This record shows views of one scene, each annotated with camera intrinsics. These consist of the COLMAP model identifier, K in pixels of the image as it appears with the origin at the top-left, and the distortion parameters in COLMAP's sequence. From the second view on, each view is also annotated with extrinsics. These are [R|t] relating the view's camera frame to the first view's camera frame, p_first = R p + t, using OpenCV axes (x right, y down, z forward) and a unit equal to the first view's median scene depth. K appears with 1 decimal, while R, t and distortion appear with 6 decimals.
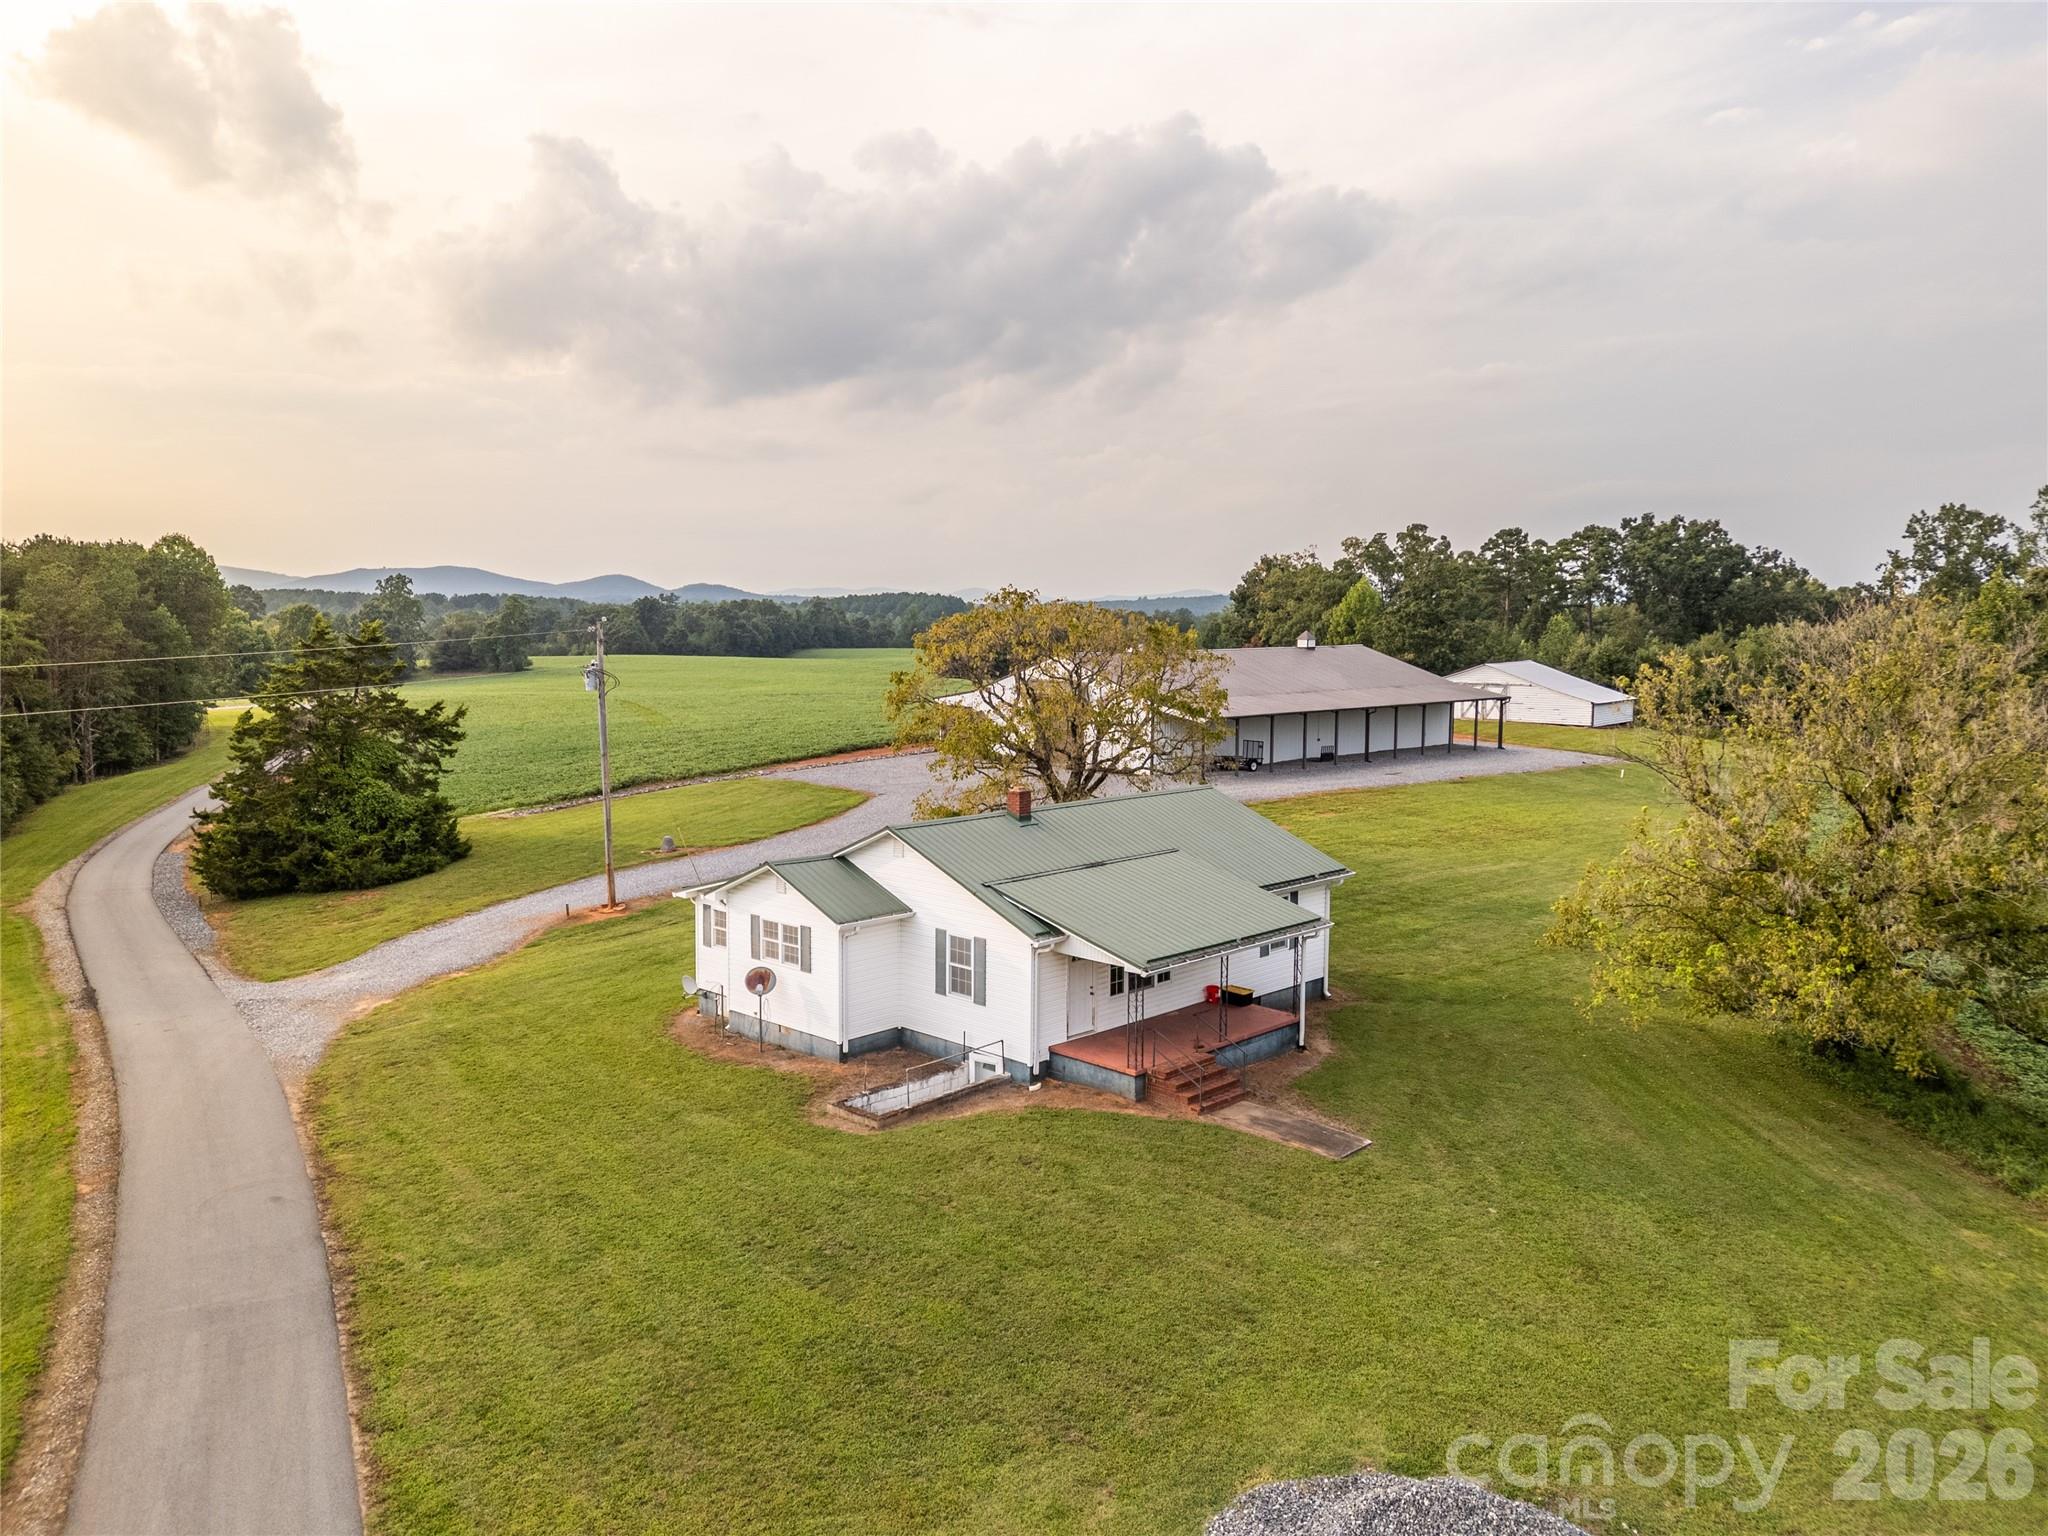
lens RADIAL K [[1513.9, 0, 1024.0], [0, 1513.9, 768.0], [0, 0, 1]] dist [0.067092, -0.071573]
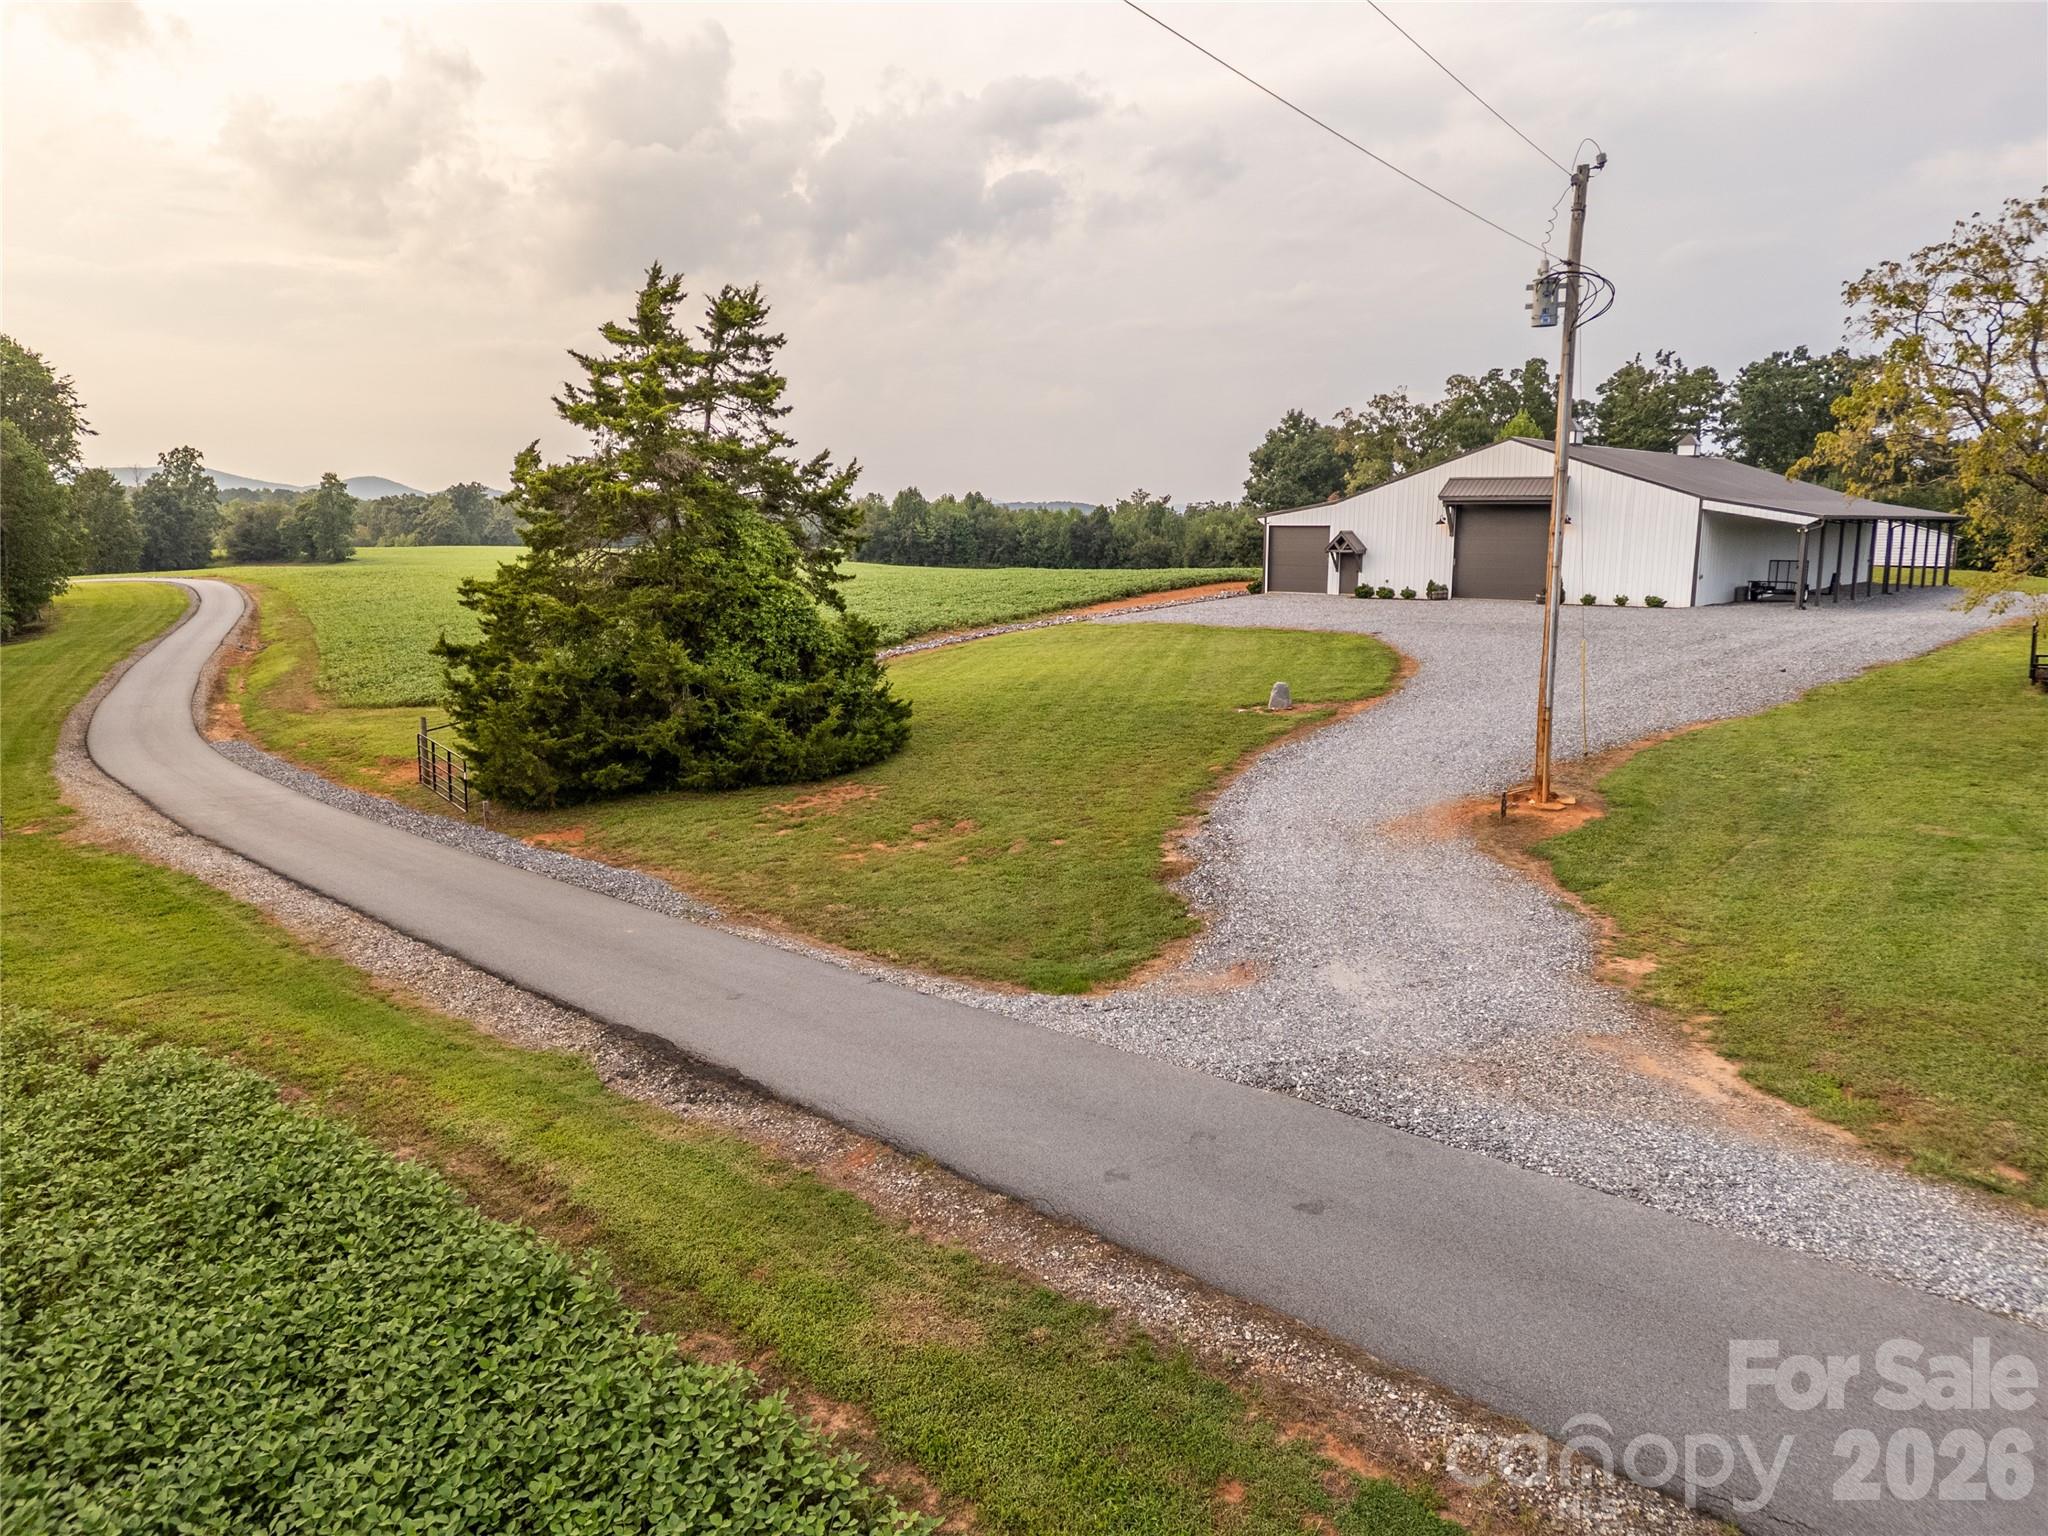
lens RADIAL K [[1513.9, 0, 1024.0], [0, 1513.9, 768.0], [0, 0, 1]] dist [0.067092, -0.071573]
pose [[0.990151, -0.021212, 0.138387, -0.741057], [0.013041, 0.998132, 0.059690, 0.076001], [-0.139394, -0.057297, 0.988578, 0.829823]]
